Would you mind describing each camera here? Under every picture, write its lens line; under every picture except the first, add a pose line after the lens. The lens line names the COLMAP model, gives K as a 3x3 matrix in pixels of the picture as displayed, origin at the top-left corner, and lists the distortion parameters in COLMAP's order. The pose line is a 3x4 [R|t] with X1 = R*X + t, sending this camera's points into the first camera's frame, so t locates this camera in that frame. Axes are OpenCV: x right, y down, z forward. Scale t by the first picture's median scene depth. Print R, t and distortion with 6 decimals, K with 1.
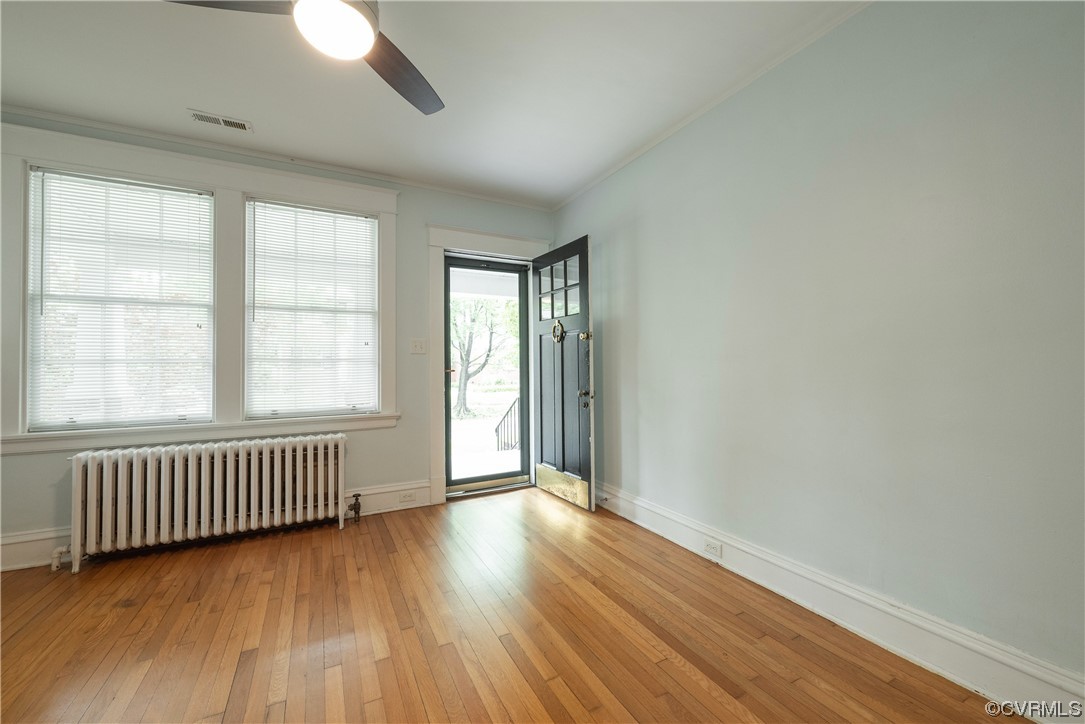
lens RADIAL K [[437.4, 0, 543.3], [0, 437.4, 360.9], [0, 0, 1]] dist [0.001057, 0.000019]
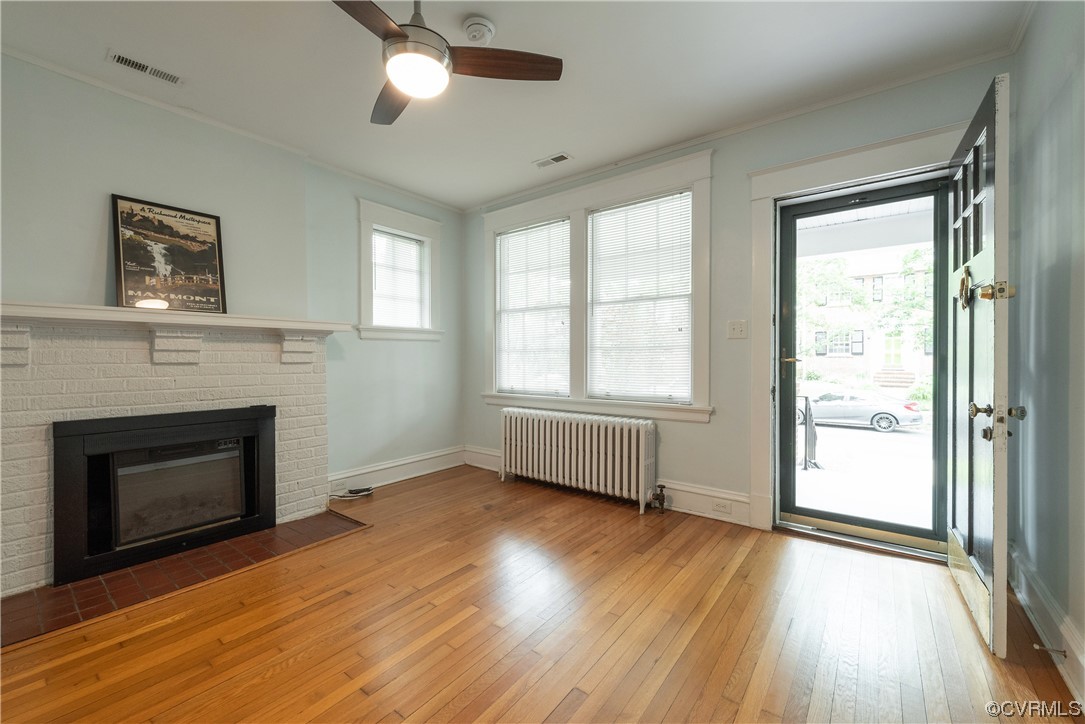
lens RADIAL K [[437.4, 0, 546.9], [0, 437.4, 364.8], [0, 0, 1]] dist [0.001057, 0.000019]
pose [[0.416569, 0.020021, -0.908883, 0.364074], [0.007442, 0.999649, 0.025431, 0.011286], [0.909073, -0.017358, 0.416274, 0.388901]]
